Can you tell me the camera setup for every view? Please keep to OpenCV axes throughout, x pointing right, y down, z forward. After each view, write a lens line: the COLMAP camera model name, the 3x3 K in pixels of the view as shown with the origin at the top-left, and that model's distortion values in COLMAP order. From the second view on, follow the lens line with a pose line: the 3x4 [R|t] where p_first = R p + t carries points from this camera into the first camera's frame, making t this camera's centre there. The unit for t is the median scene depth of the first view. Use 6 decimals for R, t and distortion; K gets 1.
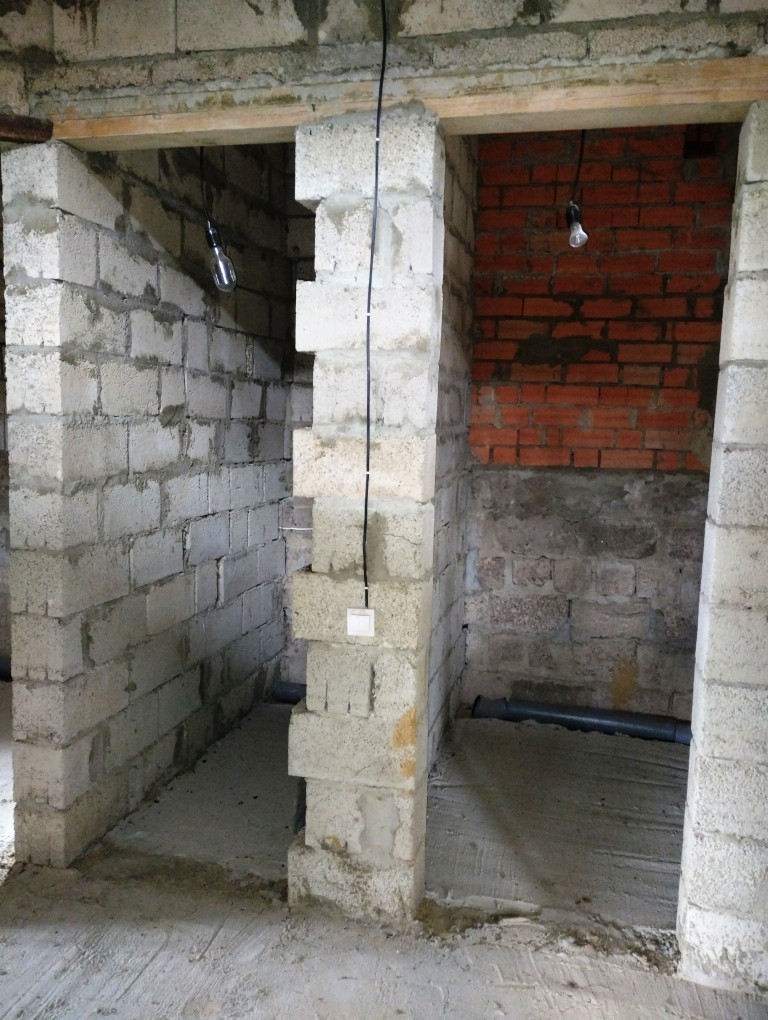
lens RADIAL K [[836.8, 0, 386.4], [0, 836.8, 515.5], [0, 0, 1]] dist [0.087620, -0.099963]
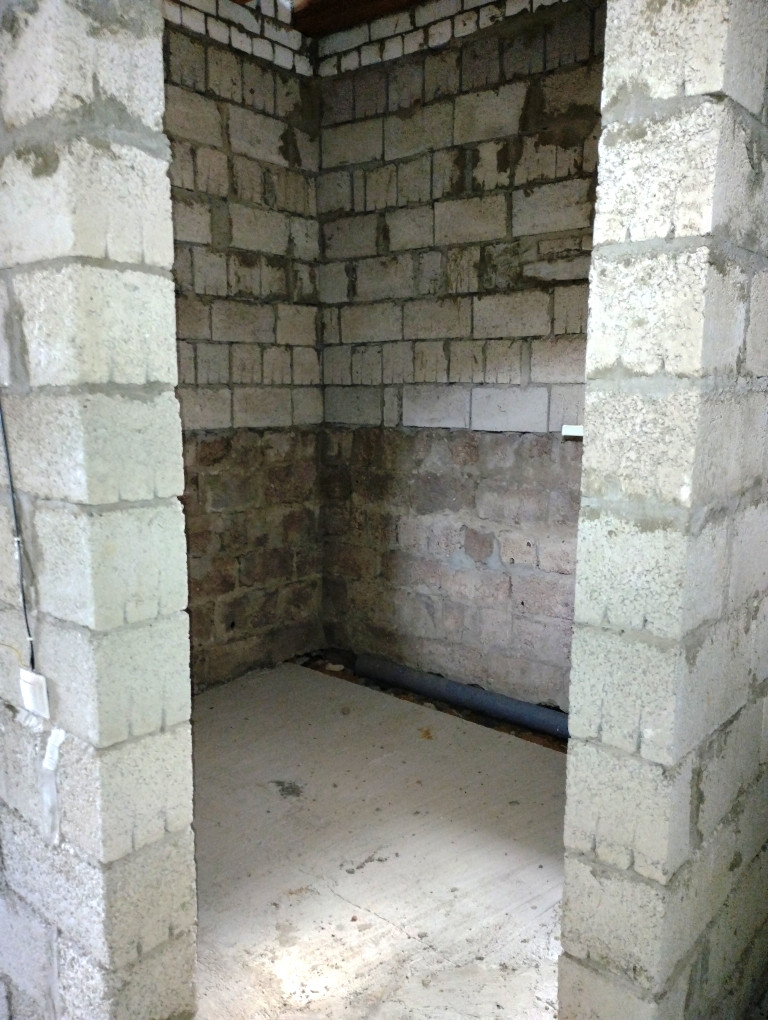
lens RADIAL K [[836.8, 0, 386.4], [0, 836.8, 515.5], [0, 0, 1]] dist [0.087620, -0.099963]
pose [[0.901547, 0.049473, -0.429844, -0.331258], [-0.032561, 0.998382, 0.046617, -0.053813], [0.431454, -0.028031, 0.901699, 0.467599]]
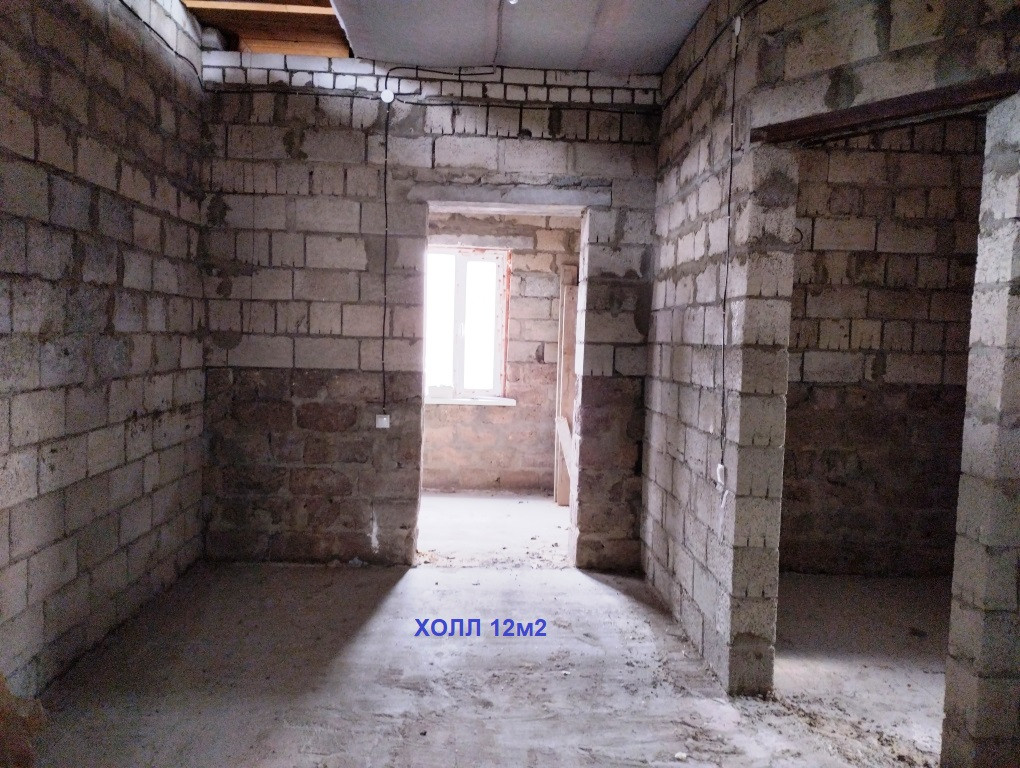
lens RADIAL K [[836.8, 0, 517.6], [0, 836.8, 381.6], [0, 0, 1]] dist [0.087620, -0.099963]
pose [[0.293452, 0.038625, -0.955193, 0.427469], [-0.134795, 0.990873, -0.001344, 0.002916], [0.946423, 0.129150, 0.295979, 0.142188]]
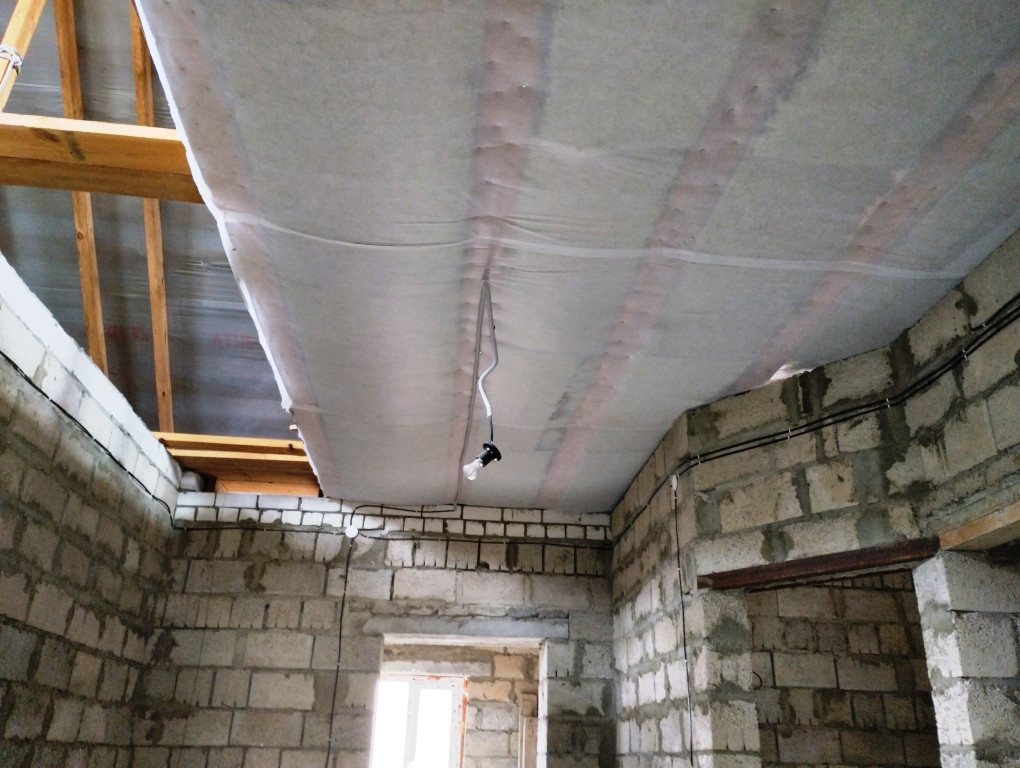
lens RADIAL K [[839.3, 0, 516.5], [0, 839.3, 385.8], [0, 0, 1]] dist [0.081933, -0.095305]
pose [[0.336639, -0.394436, -0.855041, 0.466349], [-0.126381, 0.880898, -0.456121, -0.042720], [0.933114, 0.261609, 0.246696, 0.126676]]
